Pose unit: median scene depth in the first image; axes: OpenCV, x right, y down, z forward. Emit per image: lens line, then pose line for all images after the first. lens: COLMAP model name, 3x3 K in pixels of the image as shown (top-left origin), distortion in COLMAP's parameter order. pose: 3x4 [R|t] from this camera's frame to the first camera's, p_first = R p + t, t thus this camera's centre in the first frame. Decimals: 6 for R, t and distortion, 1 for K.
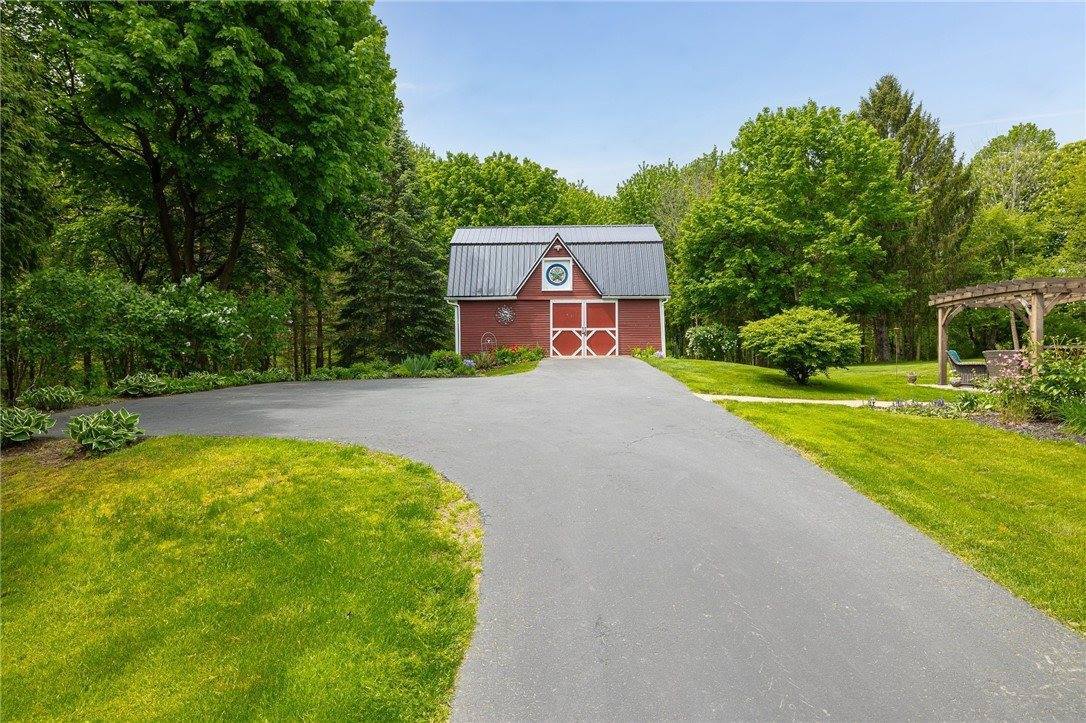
lens RADIAL K [[592.2, 0, 541.5], [0, 592.2, 354.8], [0, 0, 1]] dist [0.000292, 0.000267]
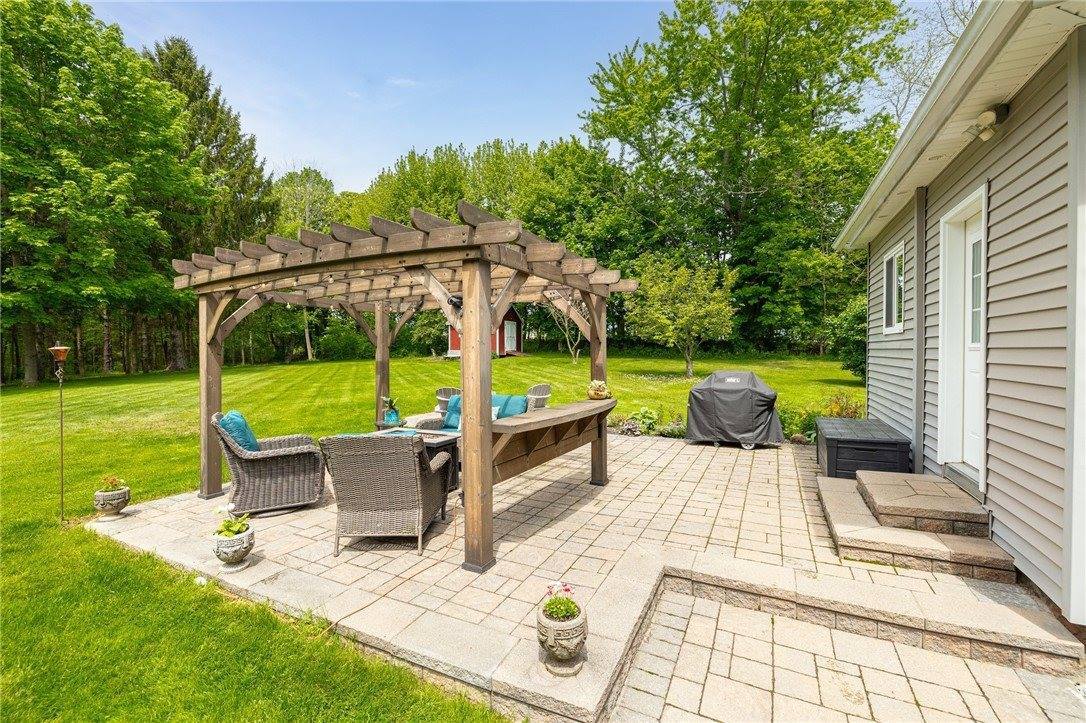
lens RADIAL K [[456.7, 0, 543.2], [0, 456.7, 356.0], [0, 0, 1]] dist [-0.001487, -0.000147]
pose [[0.395629, -0.008229, 0.918373, 0.230913], [0.001270, 0.999964, 0.008413, -0.020199], [-0.918409, -0.002162, 0.395625, 0.321979]]
